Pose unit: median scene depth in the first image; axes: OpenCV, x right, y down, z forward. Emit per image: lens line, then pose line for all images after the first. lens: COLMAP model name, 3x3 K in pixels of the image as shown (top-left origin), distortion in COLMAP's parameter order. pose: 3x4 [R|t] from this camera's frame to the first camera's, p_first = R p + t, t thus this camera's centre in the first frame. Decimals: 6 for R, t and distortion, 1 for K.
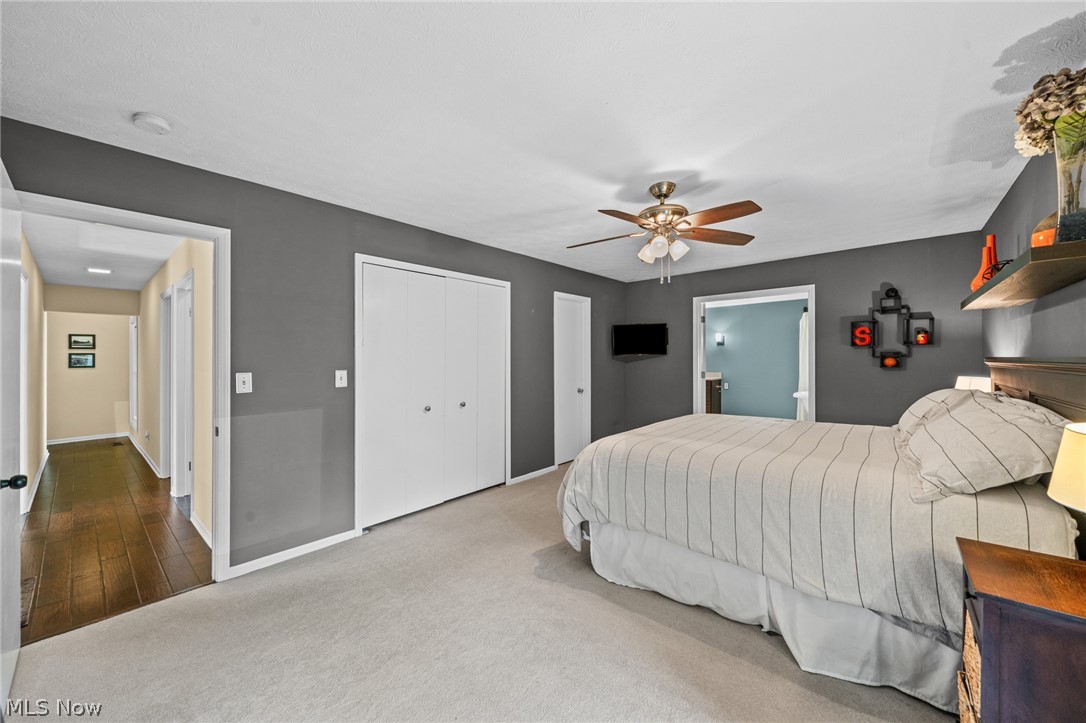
lens RADIAL K [[411.0, 0, 540.3], [0, 411.0, 354.7], [0, 0, 1]] dist [-0.001599, -0.000309]
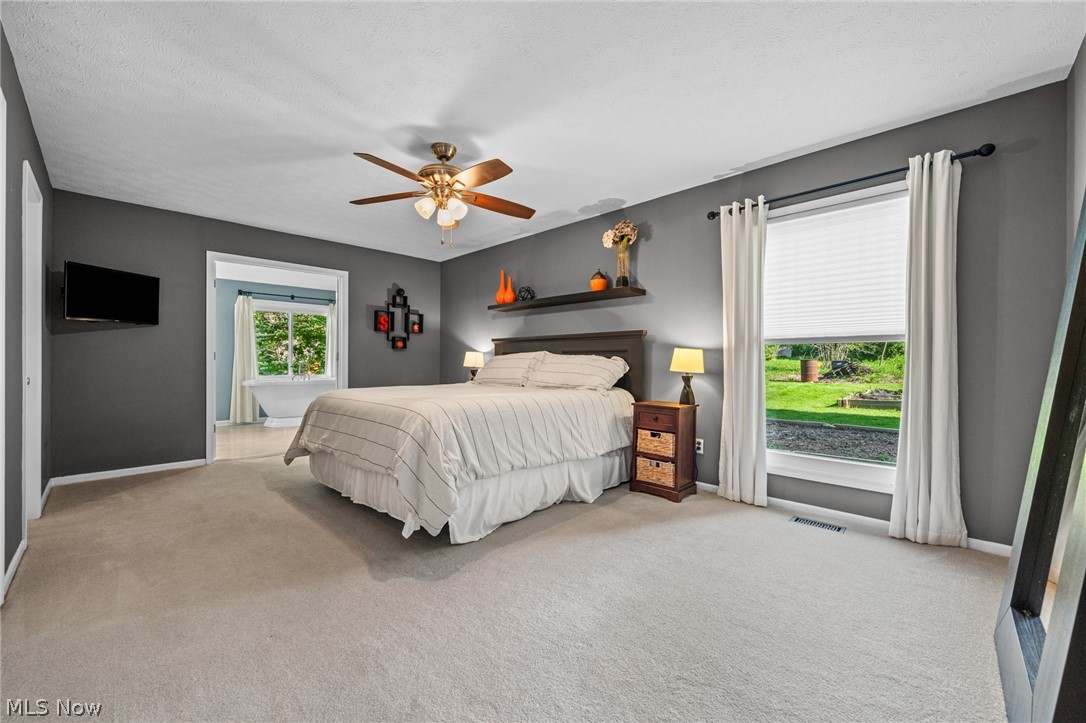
lens RADIAL K [[424.7, 0, 540.8], [0, 424.7, 367.7], [0, 0, 1]] dist [-0.001270, -0.000087]
pose [[0.054317, -0.005646, 0.998508, -0.498114], [-0.012877, 0.999897, 0.006354, 0.080049], [-0.998441, -0.013203, 0.054238, 0.480292]]
